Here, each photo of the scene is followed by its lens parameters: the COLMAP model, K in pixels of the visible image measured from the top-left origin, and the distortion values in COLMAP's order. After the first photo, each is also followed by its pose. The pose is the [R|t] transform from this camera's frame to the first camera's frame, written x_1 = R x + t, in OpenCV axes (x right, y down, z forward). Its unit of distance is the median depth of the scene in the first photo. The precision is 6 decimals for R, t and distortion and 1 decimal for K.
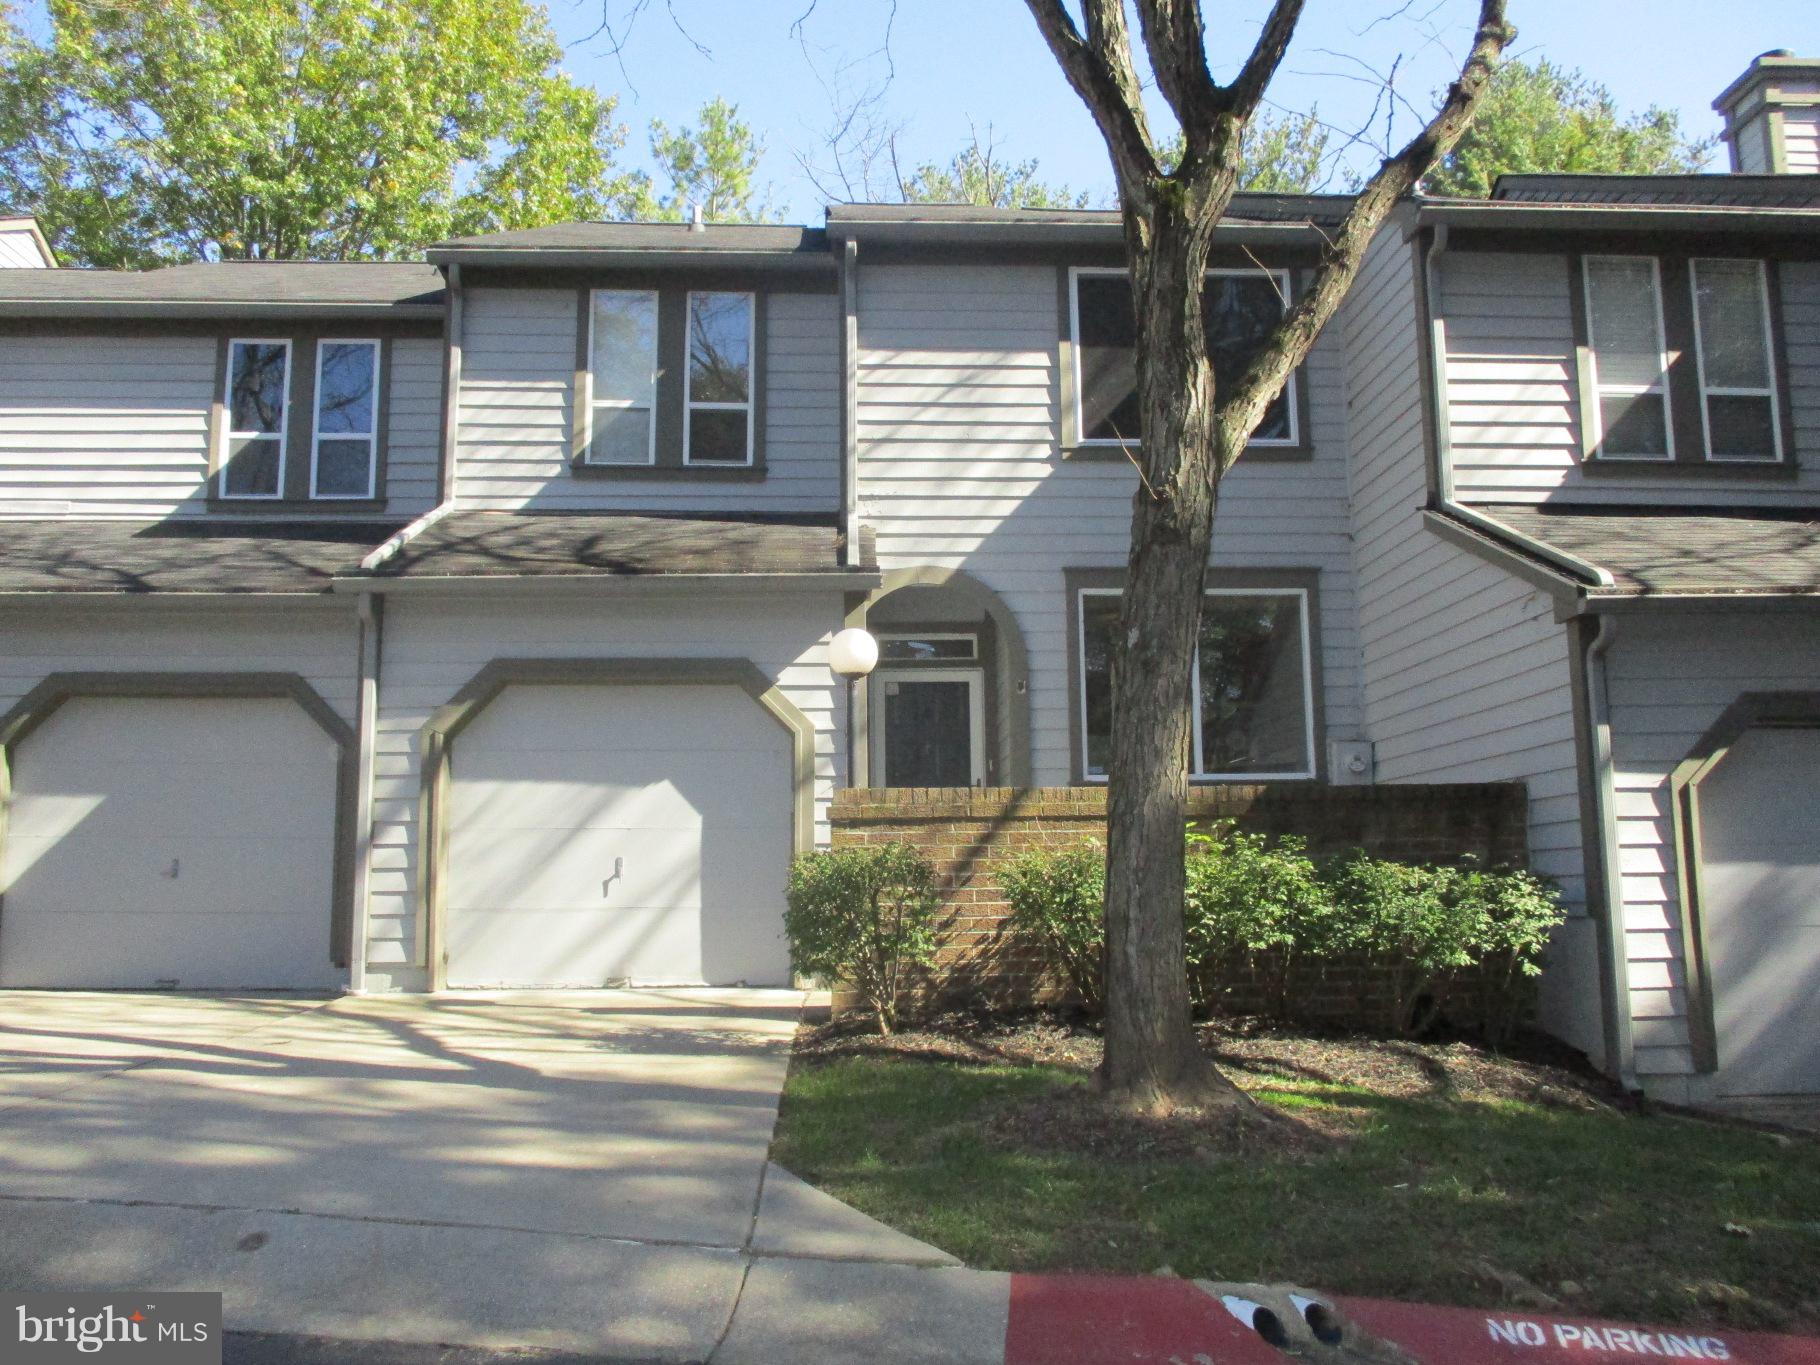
lens RADIAL K [[1535.3, 0, 922.2], [0, 1535.3, 678.9], [0, 0, 1]] dist [-0.030025, 0.010455]
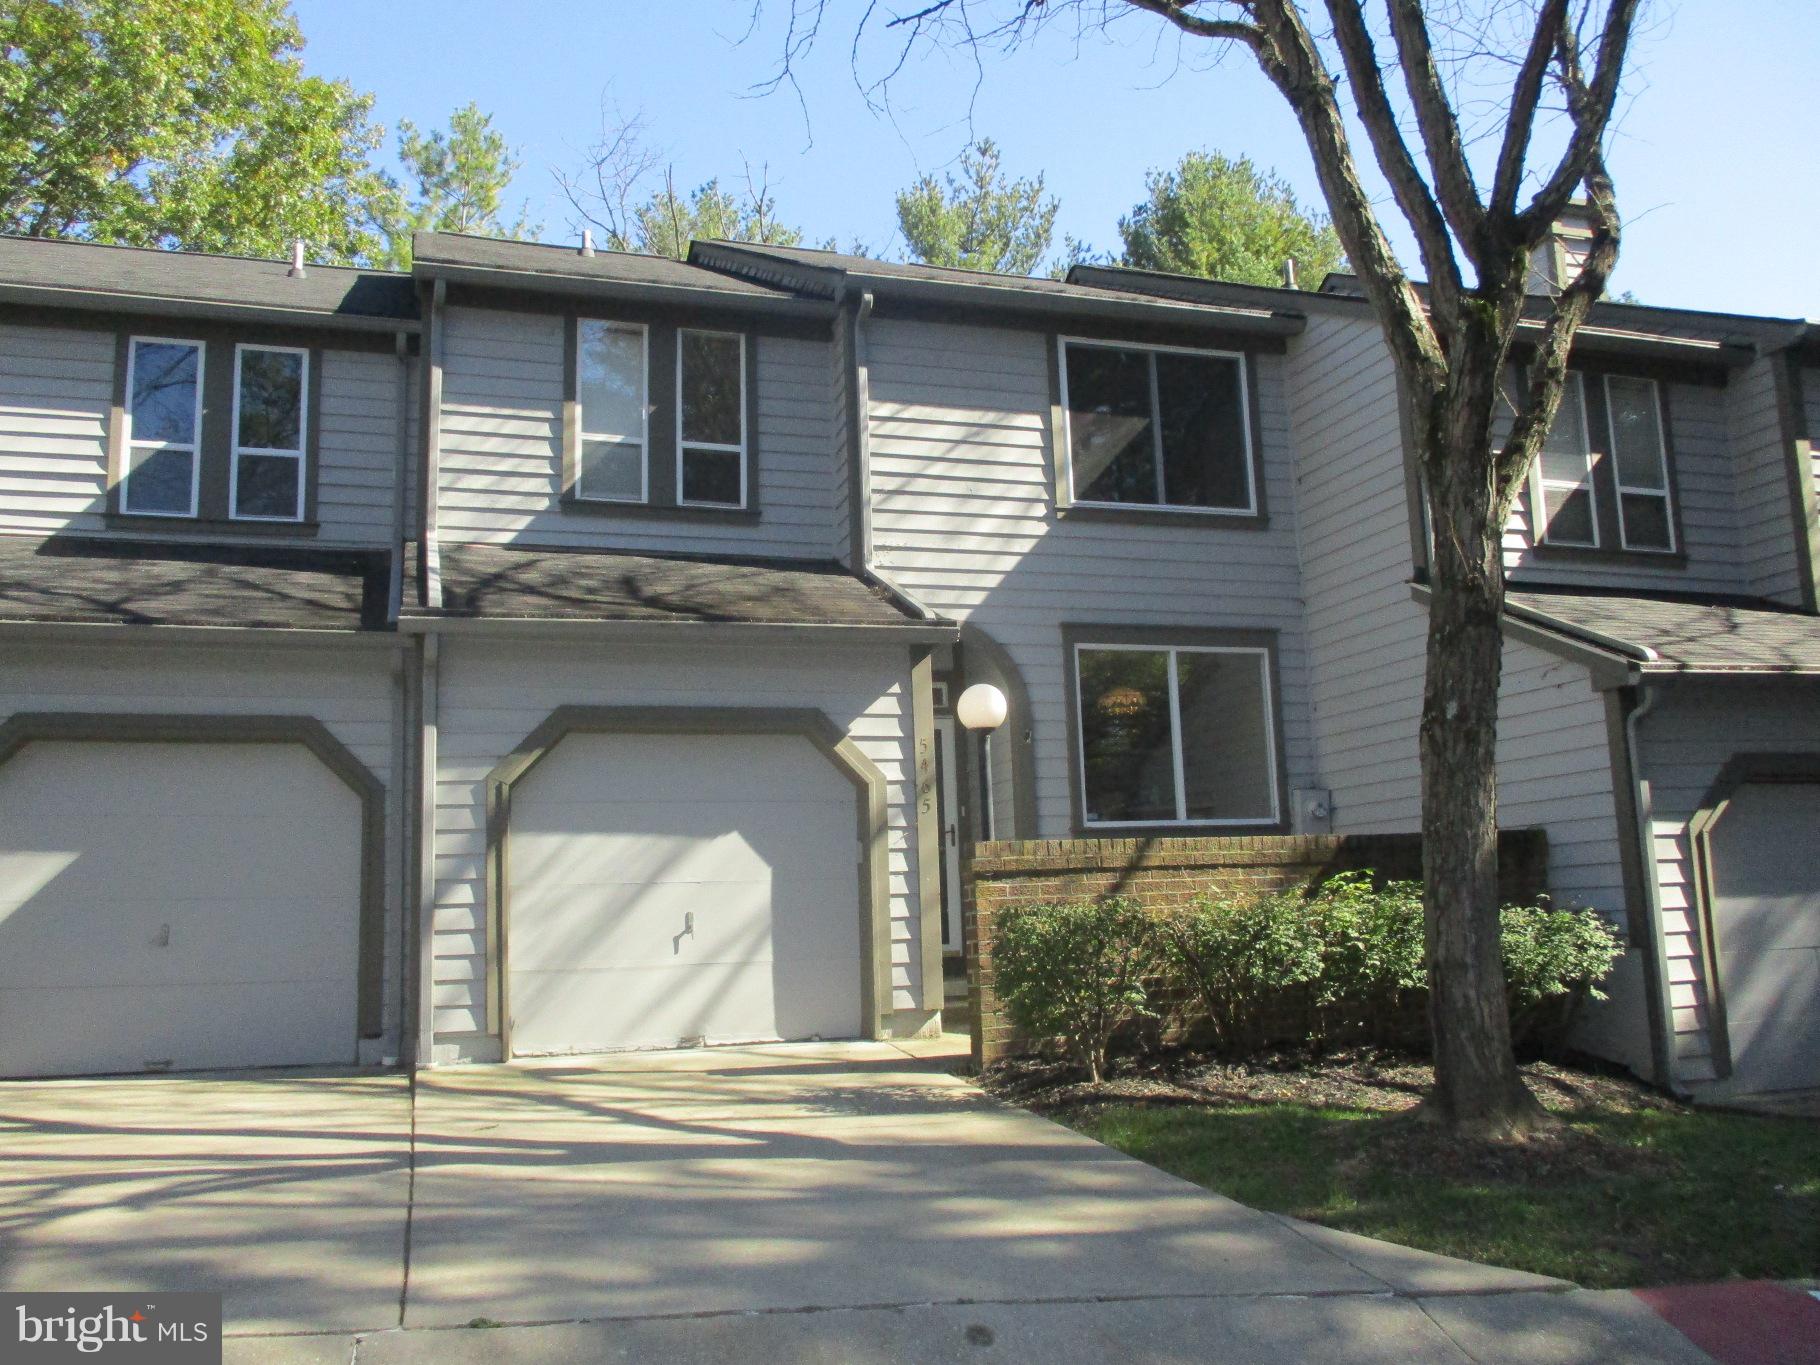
lens RADIAL K [[1535.3, 0, 922.2], [0, 1535.3, 678.9], [0, 0, 1]] dist [-0.030025, 0.010455]
pose [[0.961893, 0.018823, 0.272779, -0.304606], [-0.013566, 0.999684, -0.021145, -0.011758], [-0.273090, 0.016639, 0.961844, 0.024162]]
